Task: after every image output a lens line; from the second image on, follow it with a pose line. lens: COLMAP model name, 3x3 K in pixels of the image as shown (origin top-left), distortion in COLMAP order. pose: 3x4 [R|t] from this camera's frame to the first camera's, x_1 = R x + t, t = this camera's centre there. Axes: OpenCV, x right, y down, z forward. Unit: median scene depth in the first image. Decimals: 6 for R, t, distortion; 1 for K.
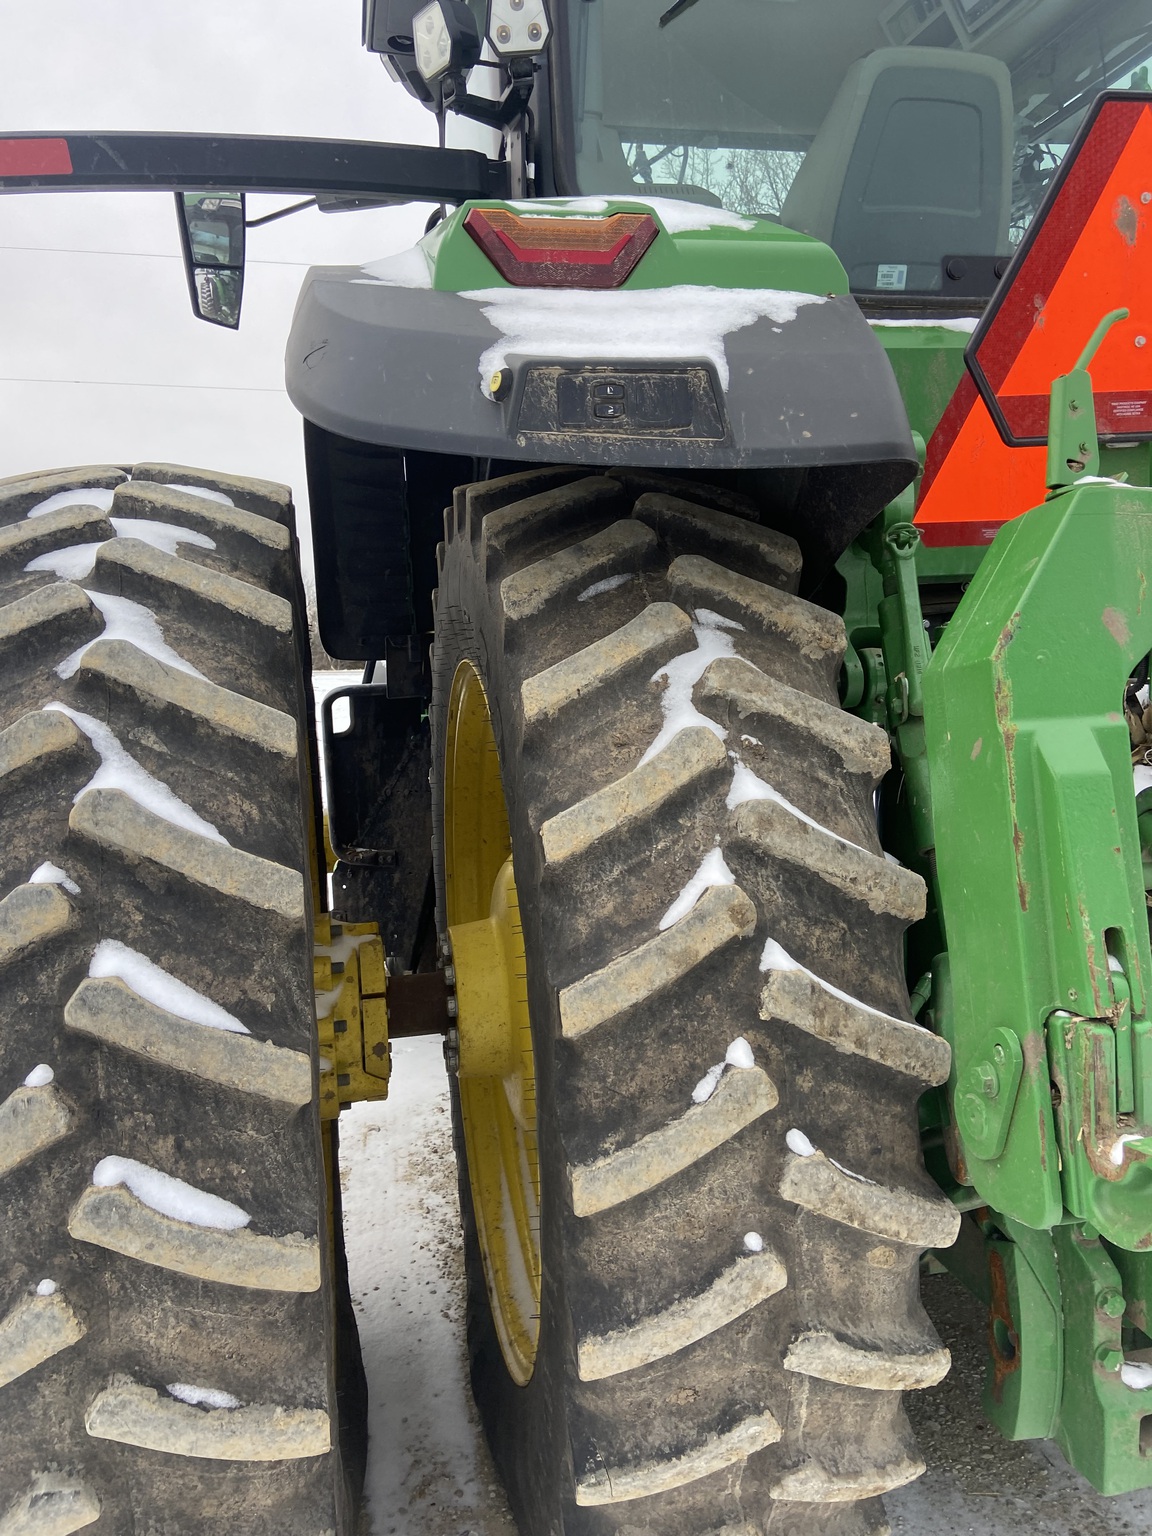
lens RADIAL K [[1156.5, 0, 576.0], [0, 1156.5, 768.0], [0, 0, 1]] dist [0.147743, -0.232155]
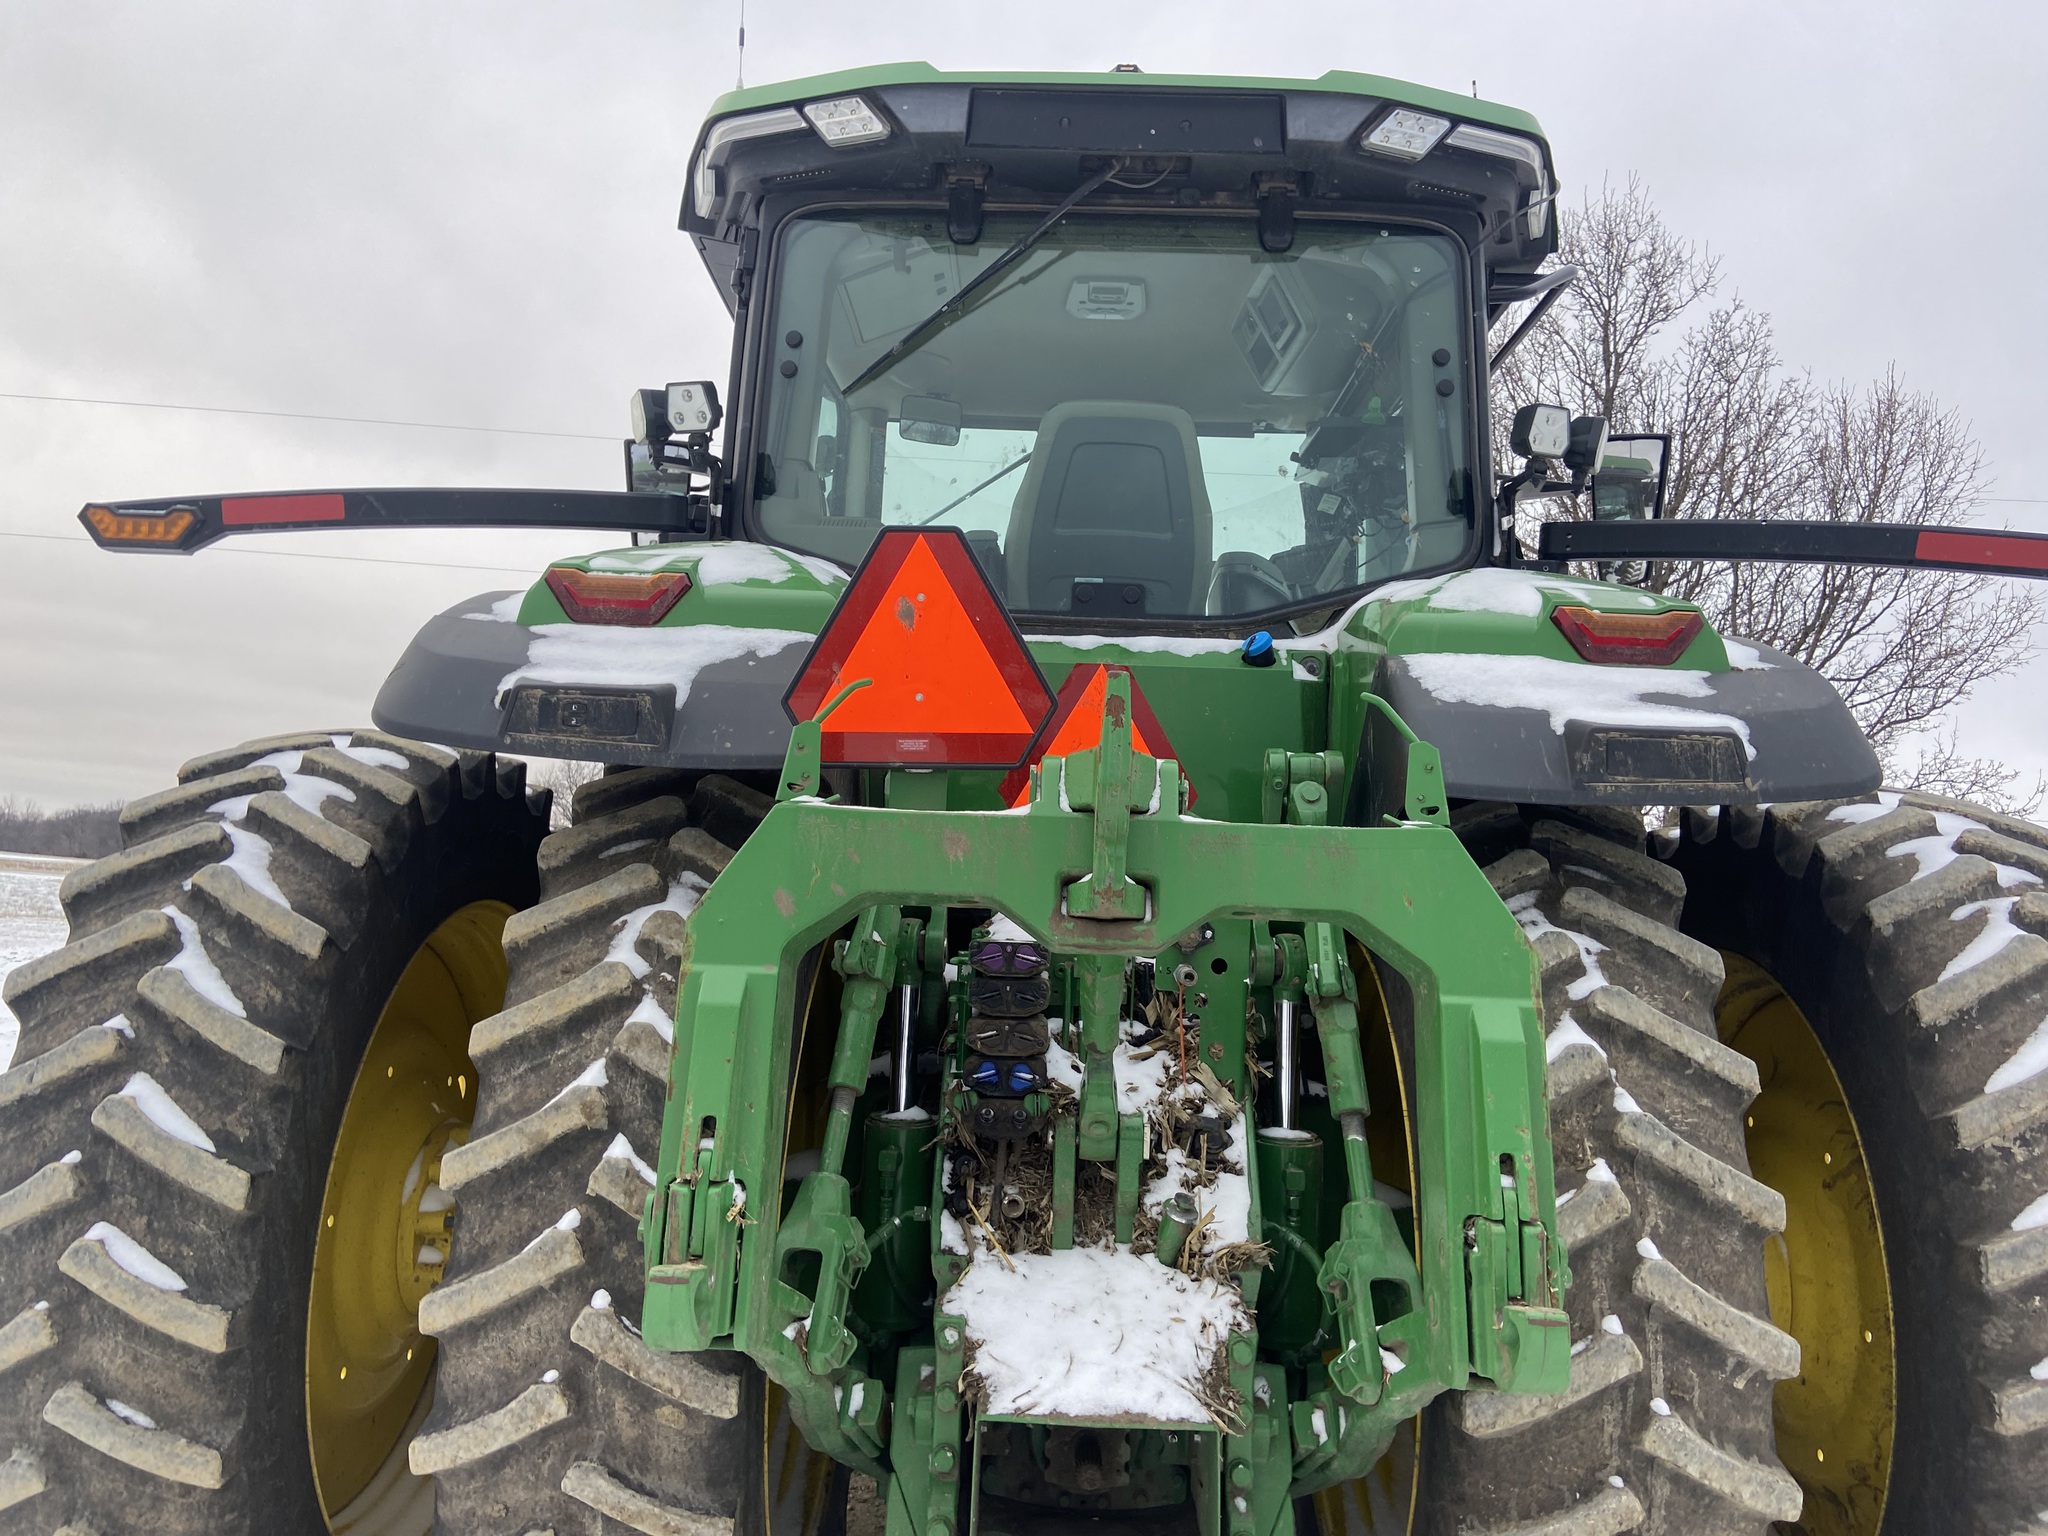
lens RADIAL K [[1559.2, 0, 1024.0], [0, 1559.2, 768.0], [0, 0, 1]] dist [0.126394, -0.172670]
pose [[0.968744, 0.054158, -0.242077, 1.007464], [-0.100977, 0.977459, -0.185412, 0.033656], [0.226578, 0.204061, 0.952377, -0.621900]]
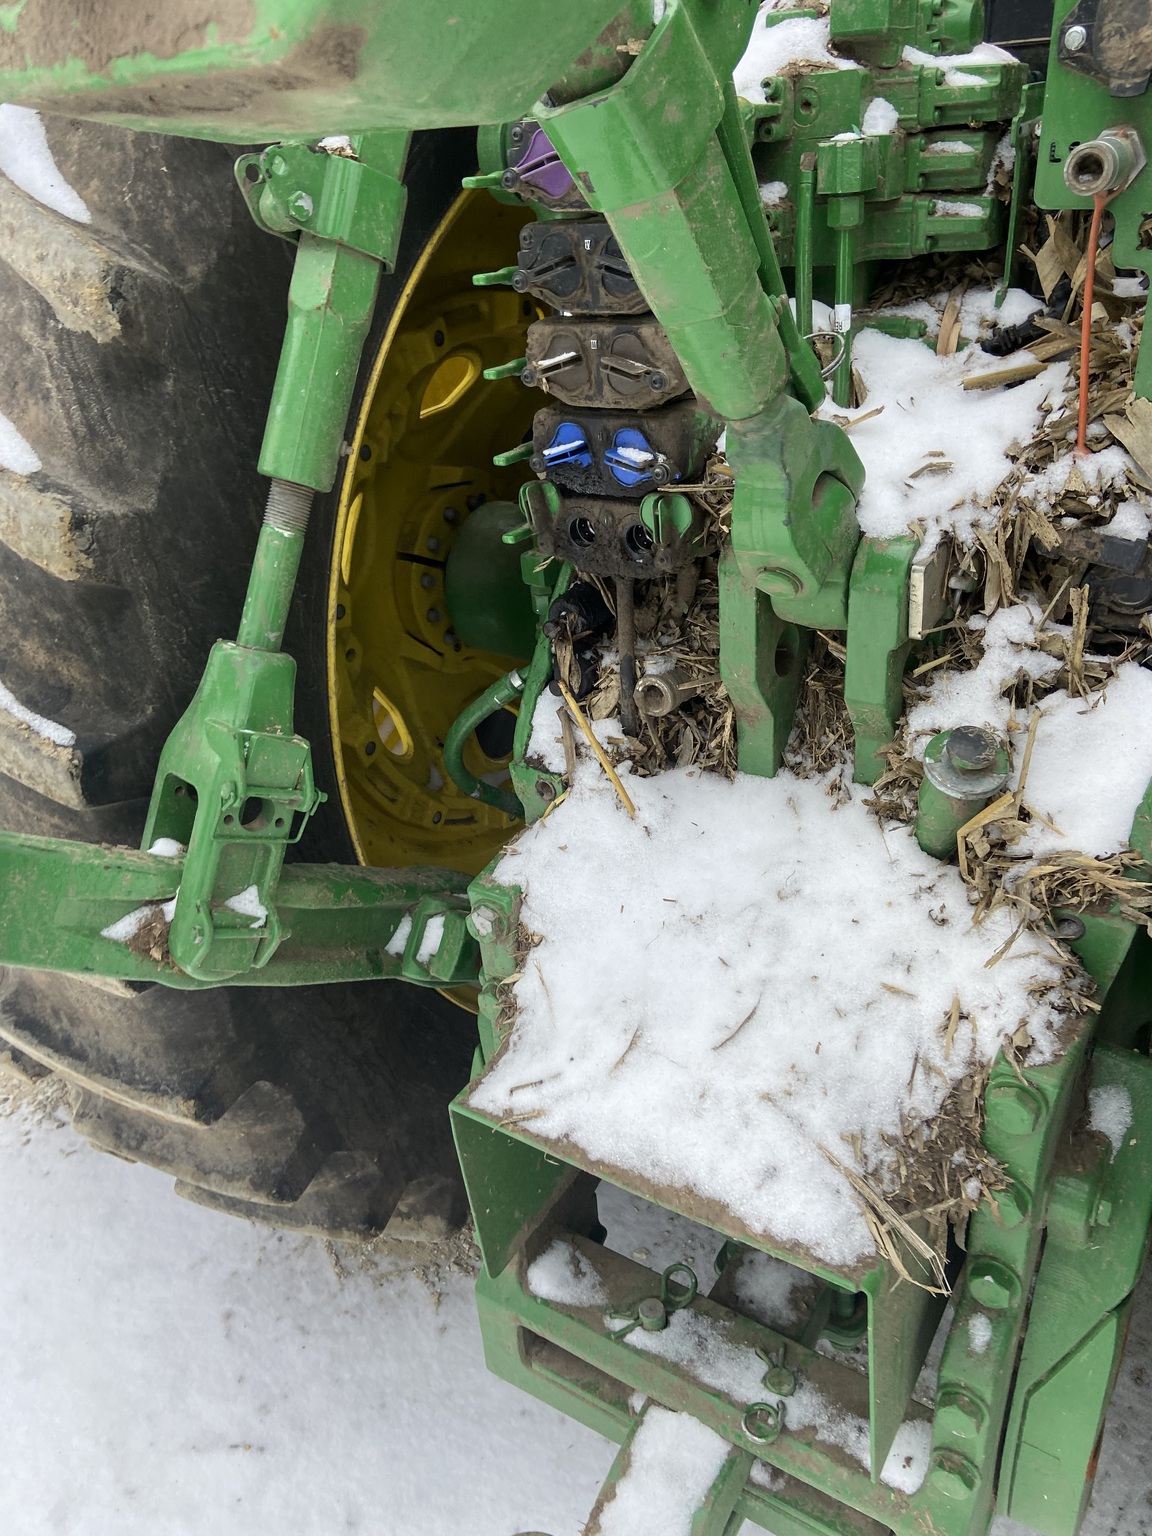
lens RADIAL K [[1169.4, 0, 580.9], [0, 1169.4, 781.8], [0, 0, 1]] dist [0.126394, -0.172670]
pose [[0.698807, 0.335473, -0.631765, 1.019358], [-0.038146, 0.899424, 0.435409, -0.075612], [0.714293, -0.280167, 0.641321, 0.798290]]
